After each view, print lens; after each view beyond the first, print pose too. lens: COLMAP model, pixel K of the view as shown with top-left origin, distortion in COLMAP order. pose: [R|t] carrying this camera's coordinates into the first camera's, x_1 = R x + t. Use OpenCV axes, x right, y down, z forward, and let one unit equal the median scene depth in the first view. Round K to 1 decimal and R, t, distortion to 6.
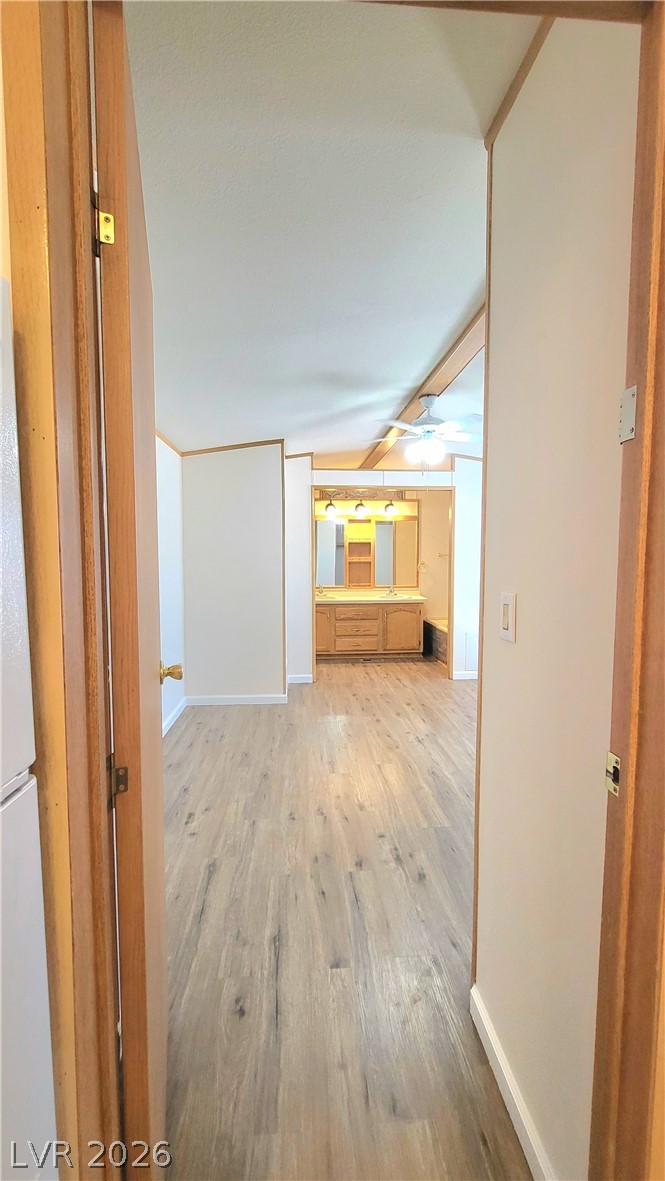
lens RADIAL K [[467.1, 0, 332.5], [0, 467.1, 590.4], [0, 0, 1]] dist [0.004978, -0.001508]
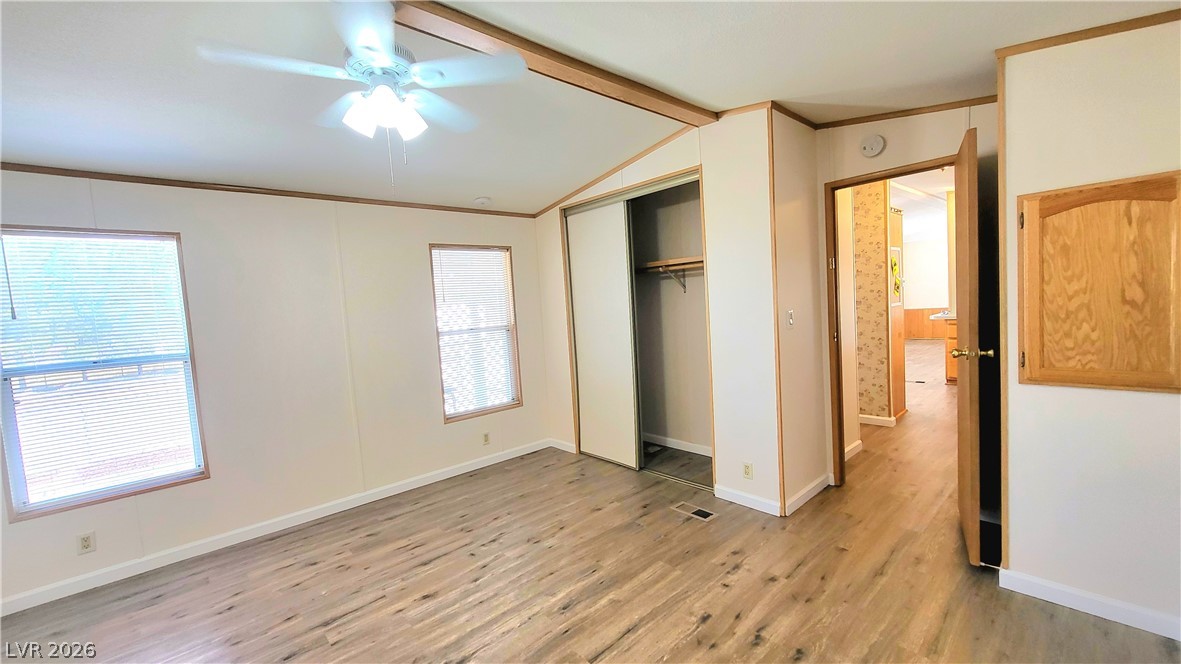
lens RADIAL K [[470.1, 0, 596.4], [0, 470.1, 339.4], [0, 0, 1]] dist [0.002731, -0.001006]
pose [[-0.620244, -0.036992, 0.783537, -0.450556], [0.114526, 0.983913, 0.137110, -0.138434], [-0.776004, 0.174777, -0.606029, 1.613620]]
